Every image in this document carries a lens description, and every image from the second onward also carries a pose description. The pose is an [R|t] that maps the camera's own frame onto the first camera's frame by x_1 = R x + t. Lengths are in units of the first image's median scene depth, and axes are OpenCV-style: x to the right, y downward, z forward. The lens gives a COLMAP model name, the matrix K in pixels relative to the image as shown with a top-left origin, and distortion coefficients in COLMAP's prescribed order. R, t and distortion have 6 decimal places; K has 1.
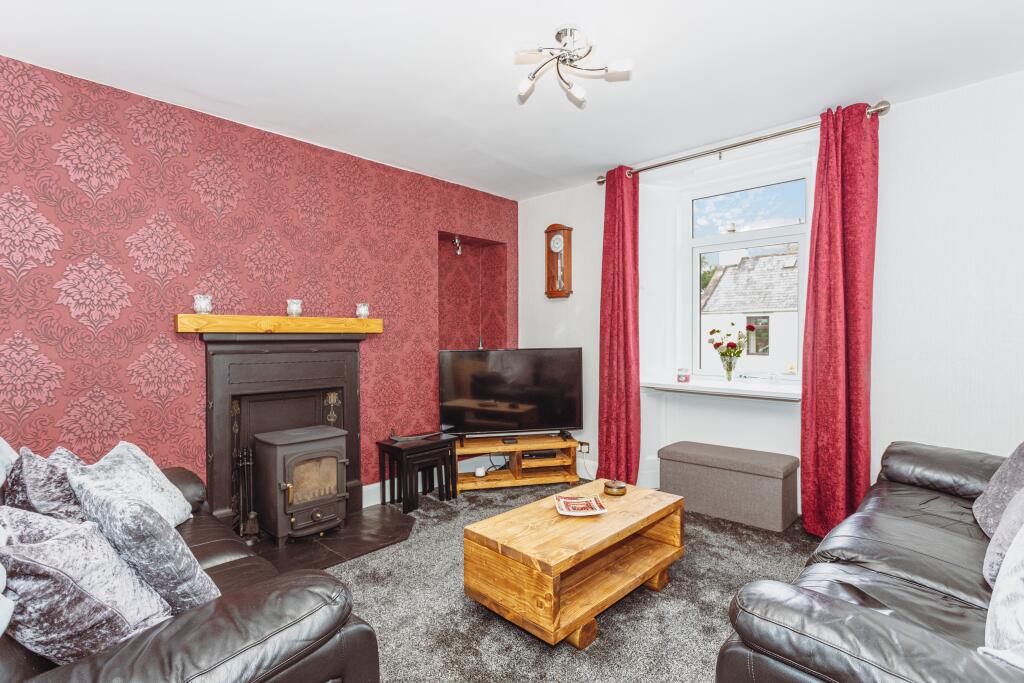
lens RADIAL K [[489.4, 0, 512.0], [0, 489.4, 341.5], [0, 0, 1]] dist [-0.001641, -0.000354]
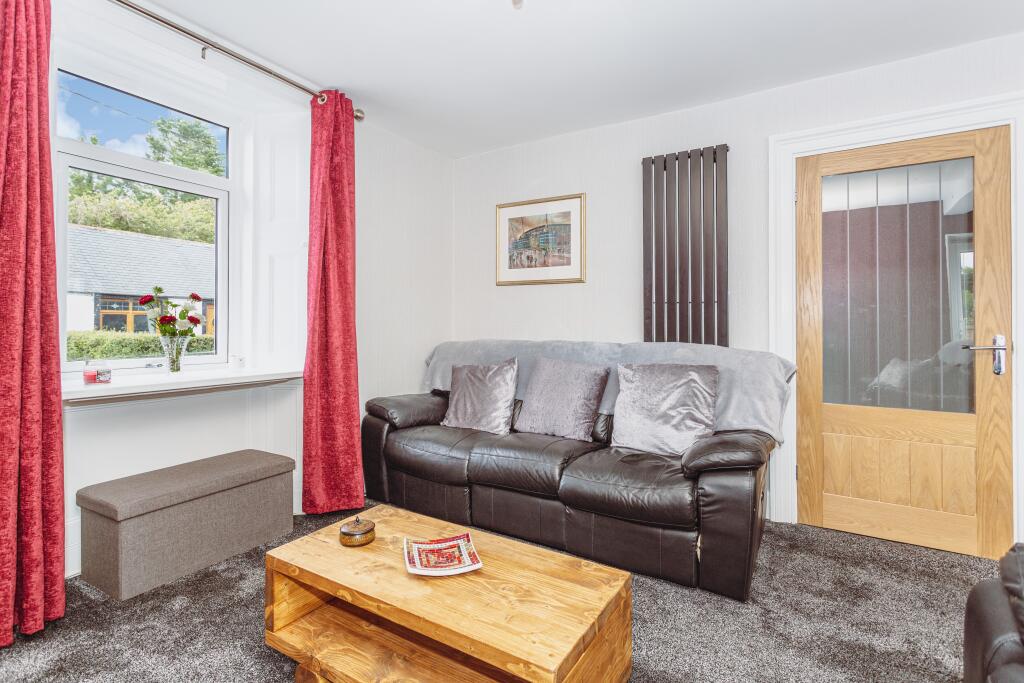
lens RADIAL K [[477.7, 0, 509.9], [0, 477.7, 327.3], [0, 0, 1]] dist [-0.000431, -0.000046]
pose [[-0.207734, 0.007991, 0.978153, -0.313927], [0.001384, 0.999968, -0.007876, 0.024551], [-0.978184, -0.000282, -0.207738, 0.650982]]
